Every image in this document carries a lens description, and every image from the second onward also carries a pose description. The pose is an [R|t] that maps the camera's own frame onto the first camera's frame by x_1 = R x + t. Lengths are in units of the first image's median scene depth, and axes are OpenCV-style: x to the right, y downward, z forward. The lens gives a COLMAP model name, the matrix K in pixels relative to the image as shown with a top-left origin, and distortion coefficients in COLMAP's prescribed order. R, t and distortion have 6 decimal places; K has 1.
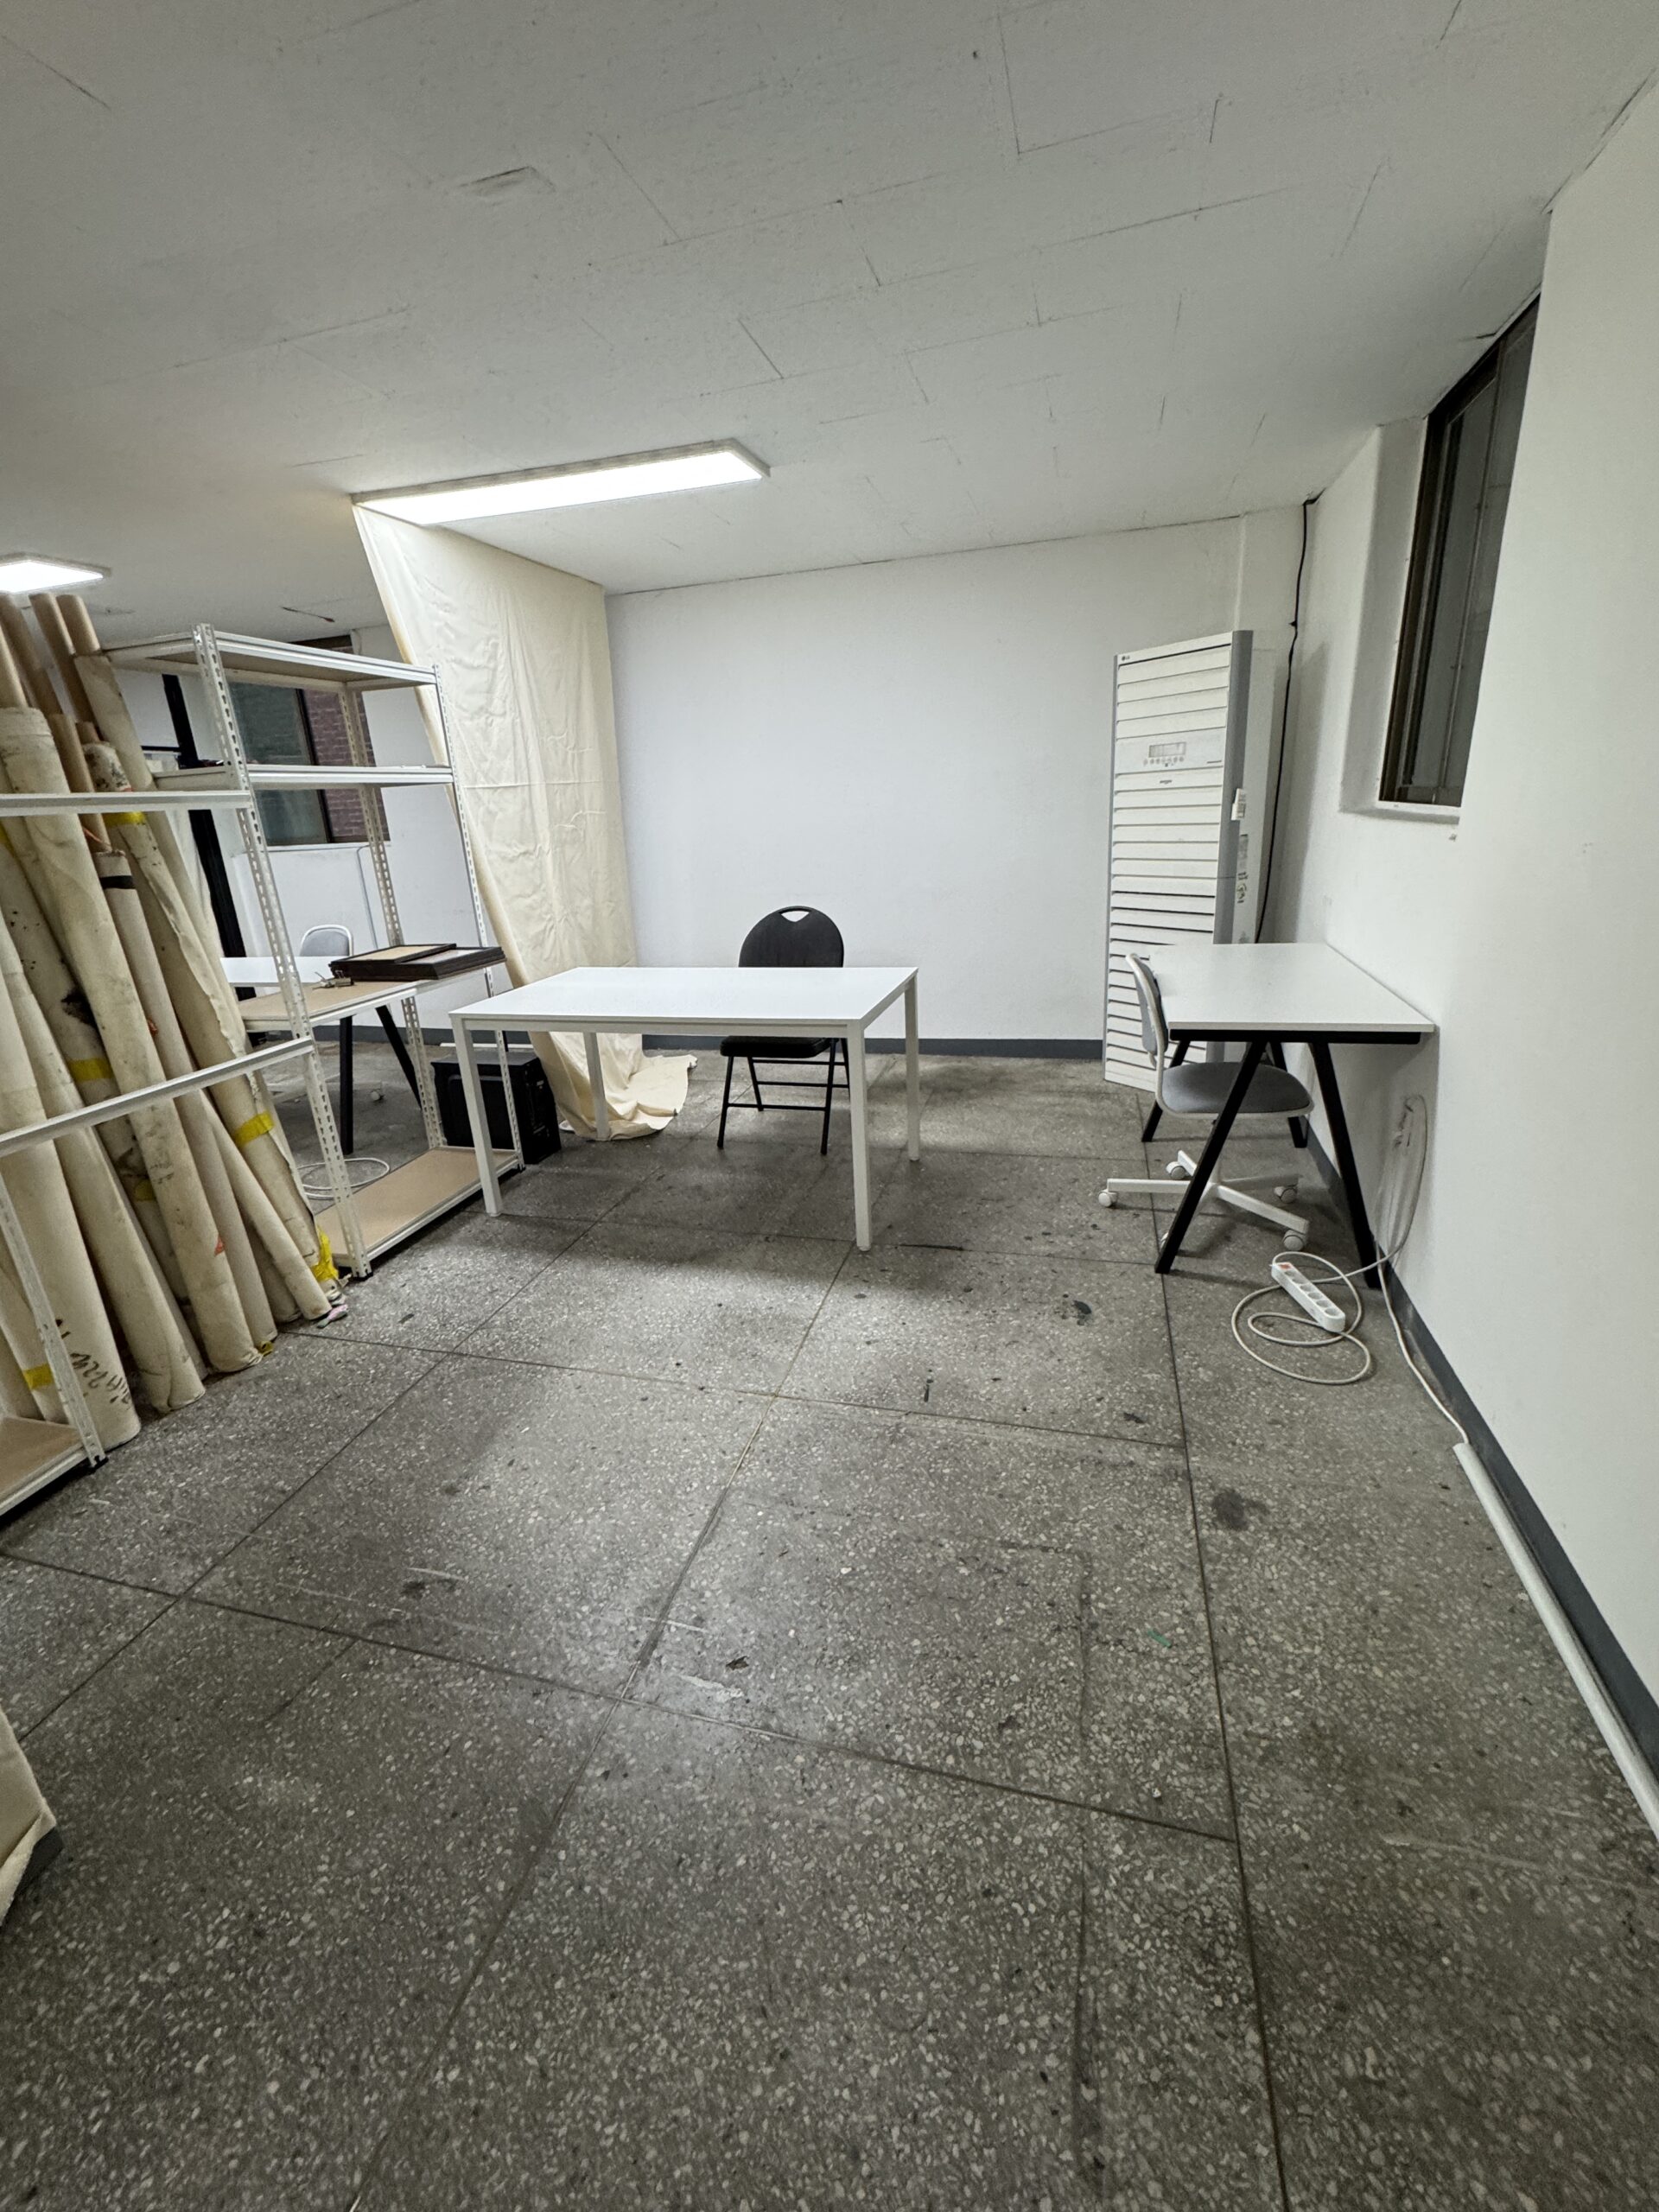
lens RADIAL K [[921.3, 0, 829.5], [0, 921.3, 1106.0], [0, 0, 1]] dist [-0.005361, 0.000910]
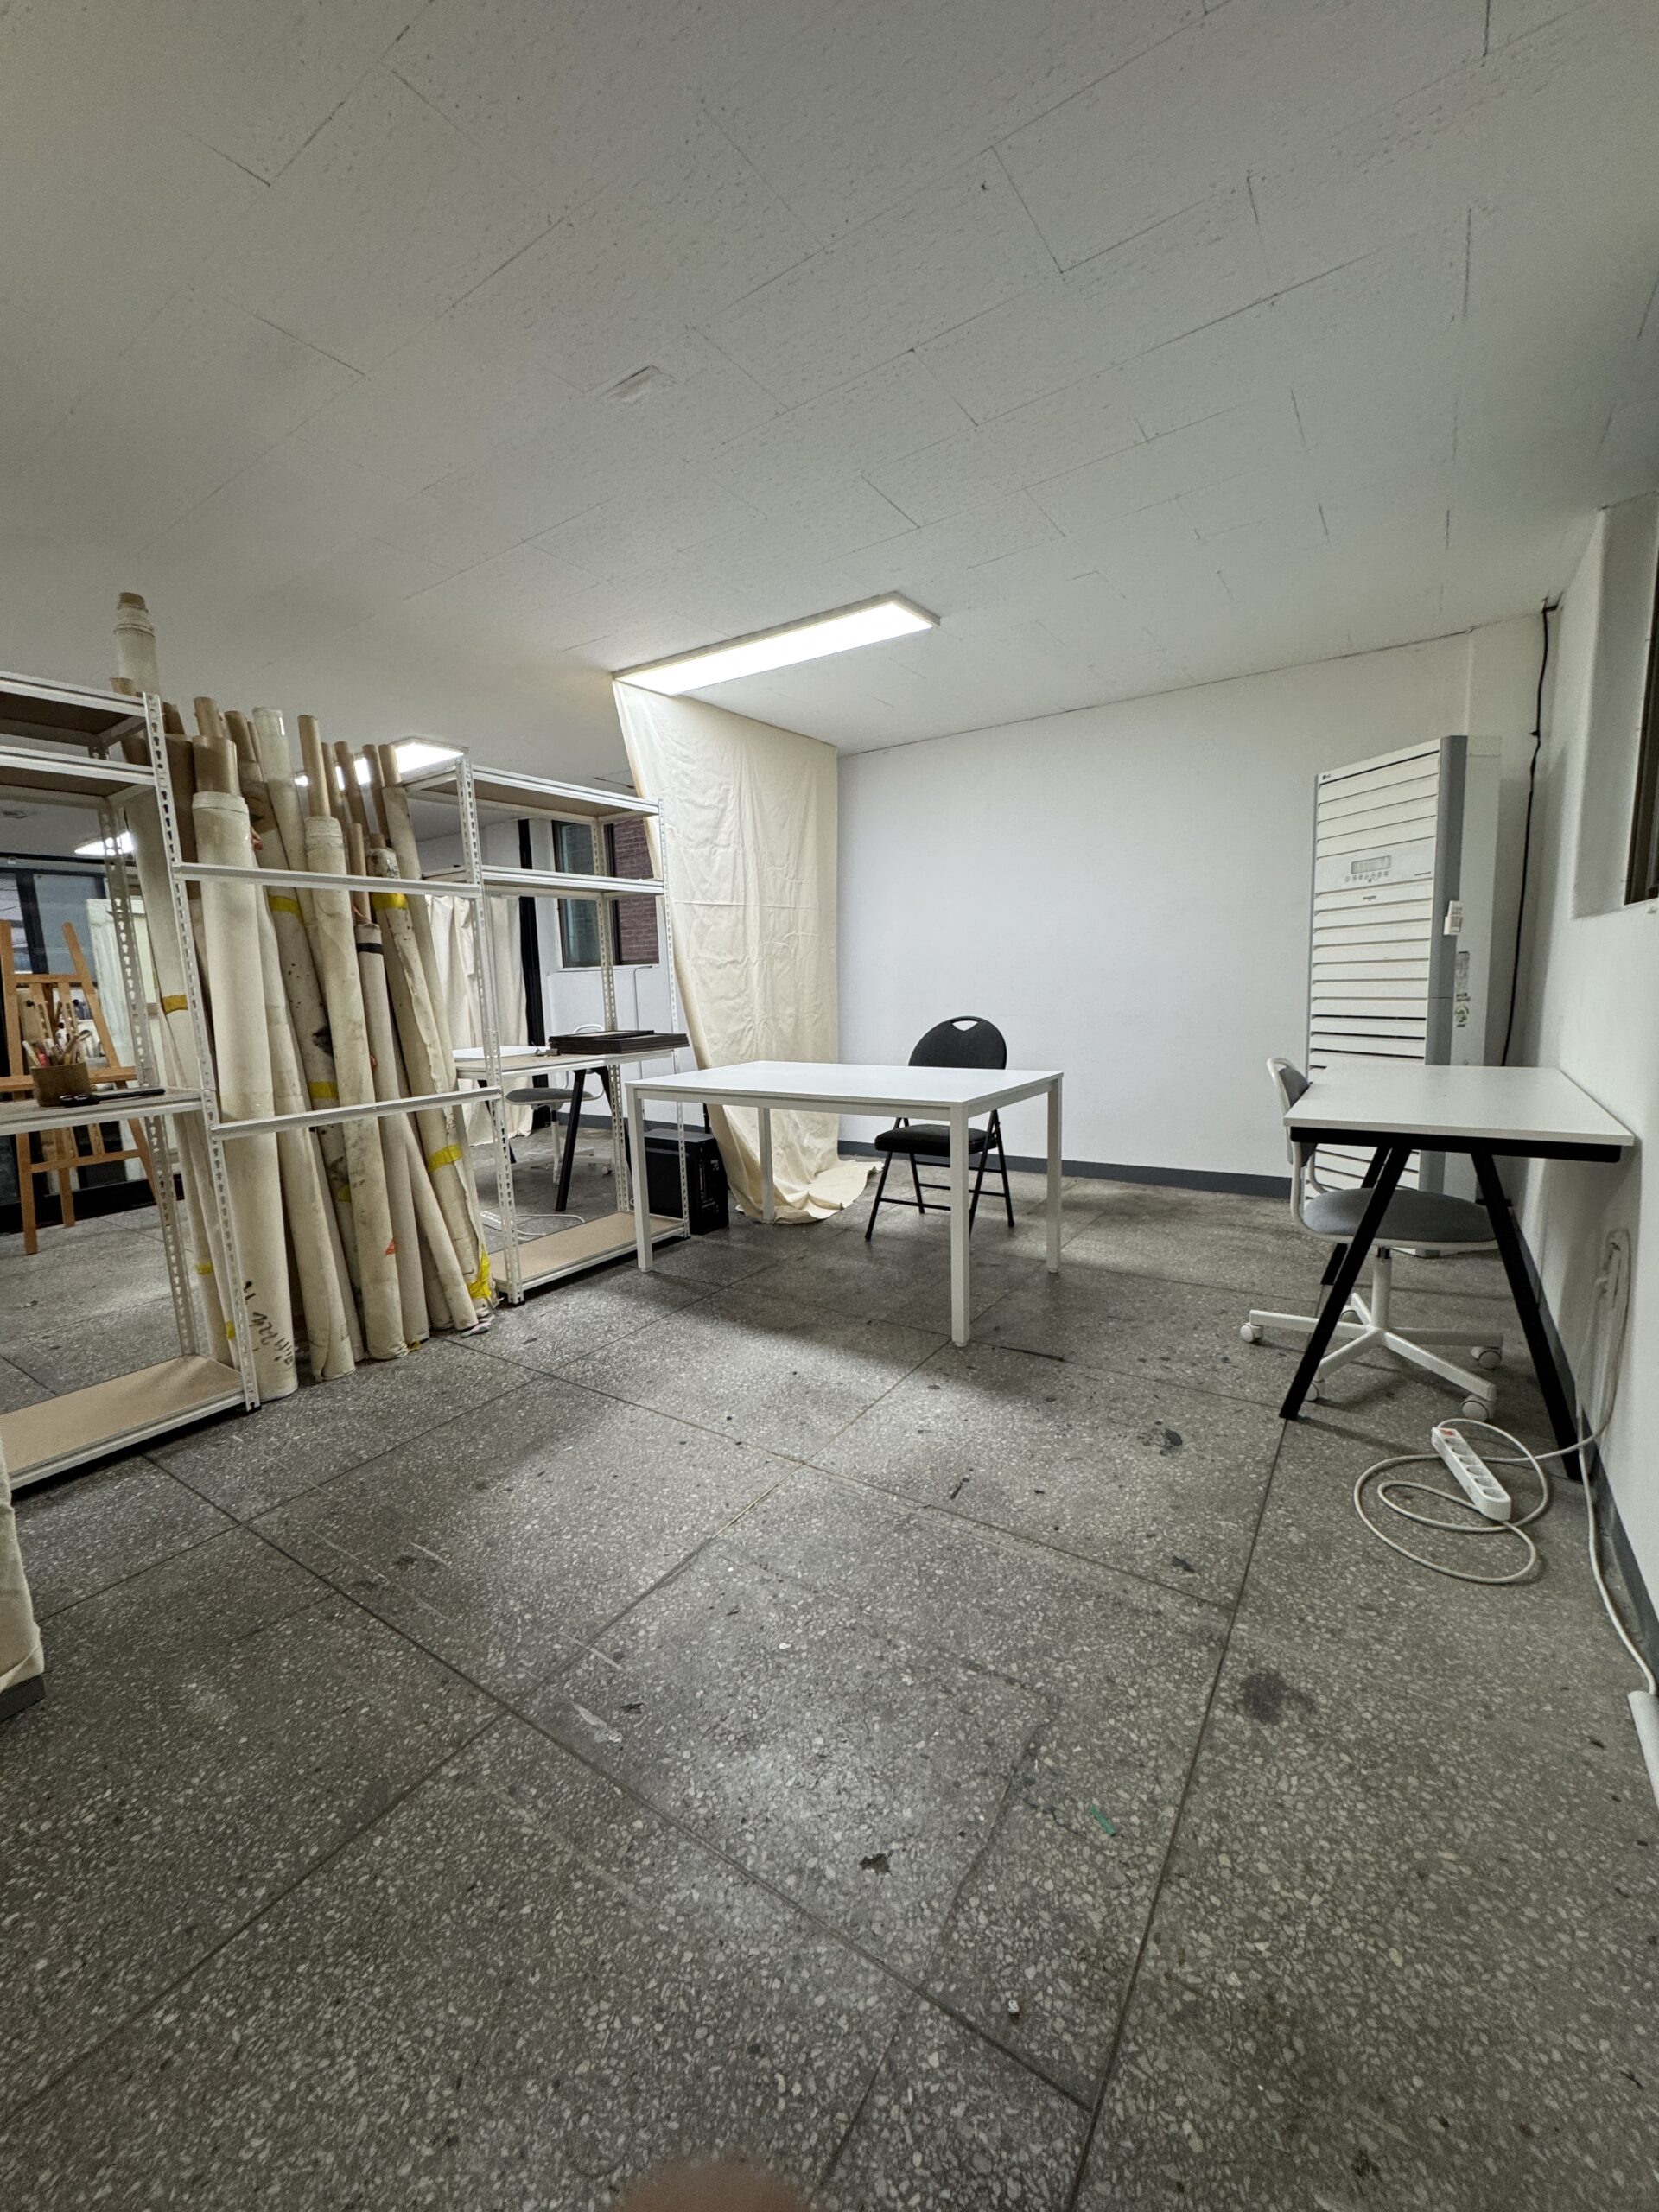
lens RADIAL K [[874.4, 0, 829.5], [0, 874.4, 1106.0], [0, 0, 1]] dist [-0.005472, 0.000819]
pose [[0.949835, 0.067044, -0.305481, 0.225570], [-0.115443, 0.982935, -0.143221, 0.075136], [0.290665, 0.171301, 0.941366, 0.081591]]
